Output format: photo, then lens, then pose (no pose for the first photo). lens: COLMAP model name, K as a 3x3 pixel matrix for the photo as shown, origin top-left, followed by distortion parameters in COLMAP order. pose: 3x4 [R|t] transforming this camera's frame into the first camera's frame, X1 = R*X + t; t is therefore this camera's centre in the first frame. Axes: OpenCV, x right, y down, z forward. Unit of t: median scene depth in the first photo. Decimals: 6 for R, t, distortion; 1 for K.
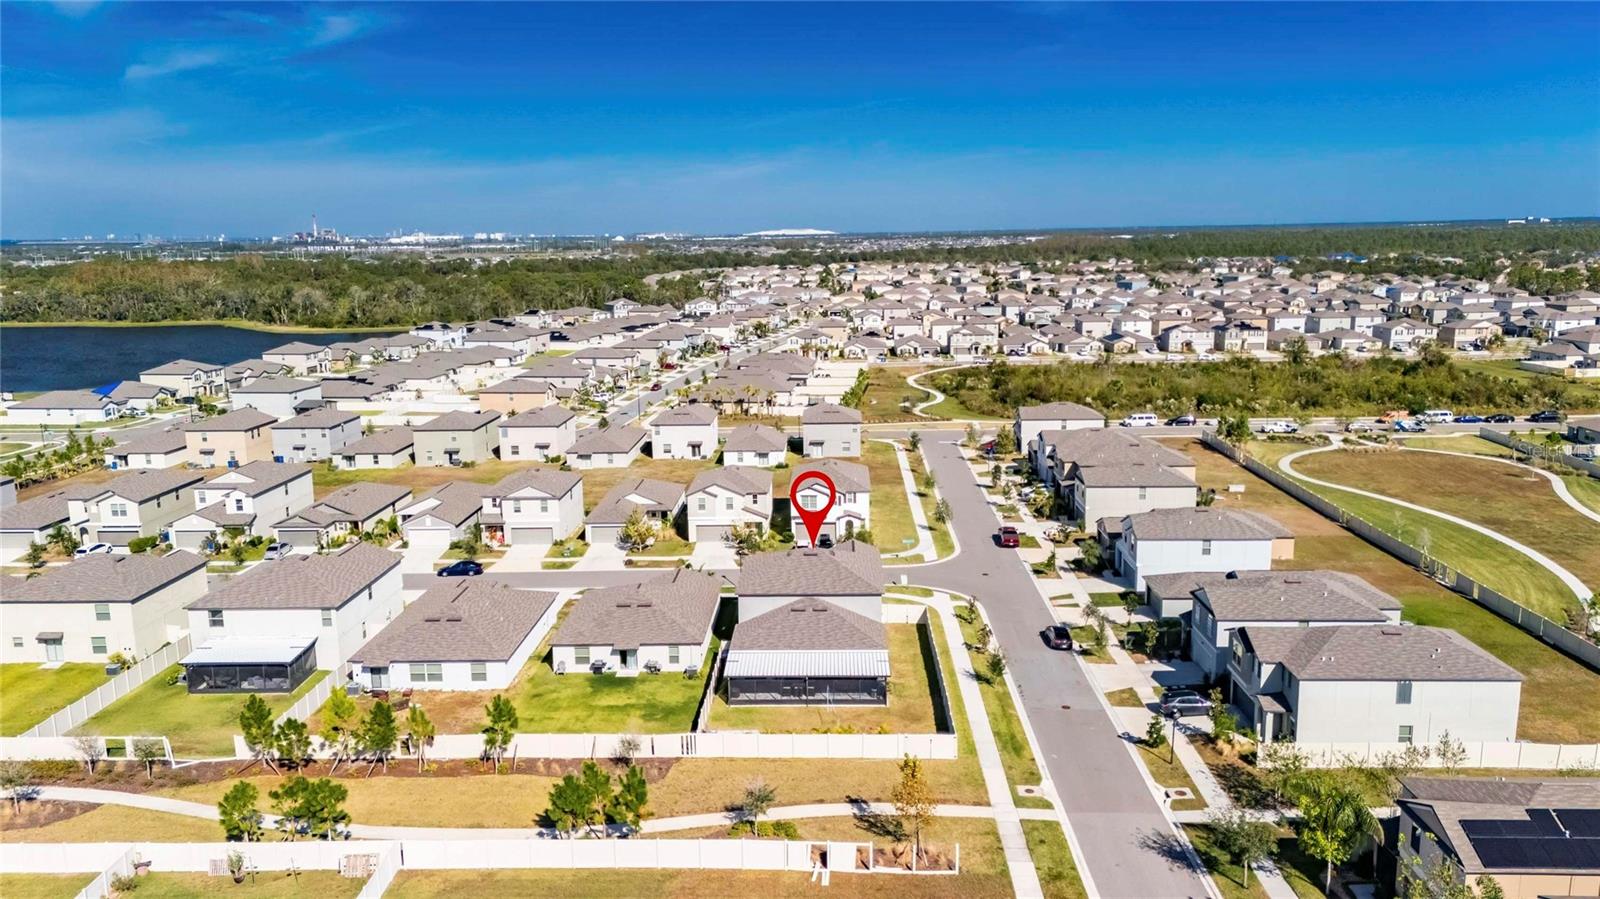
lens RADIAL K [[1164.7, 0, 802.2], [0, 1164.7, 447.2], [0, 0, 1]] dist [0.098875, -0.104511]
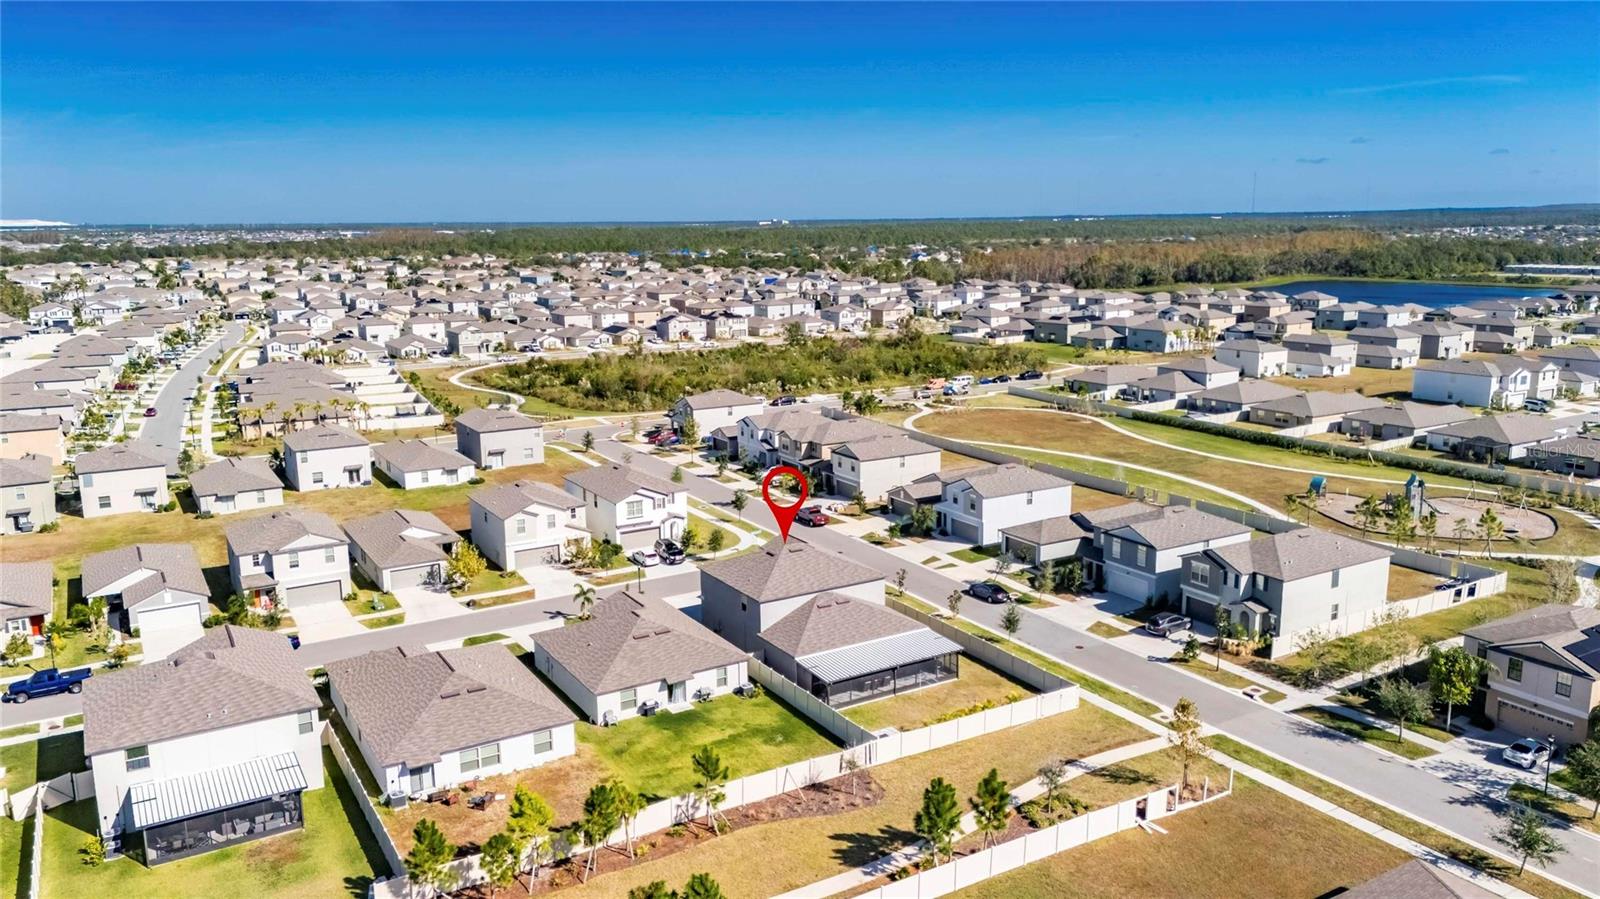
lens RADIAL K [[1164.7, 0, 802.2], [0, 1164.7, 447.2], [0, 0, 1]] dist [0.098875, -0.104511]
pose [[0.840900, -0.098853, 0.532087, -0.392789], [0.097294, 0.994771, 0.031050, -0.018760], [-0.532374, 0.025658, 0.846120, 0.134186]]
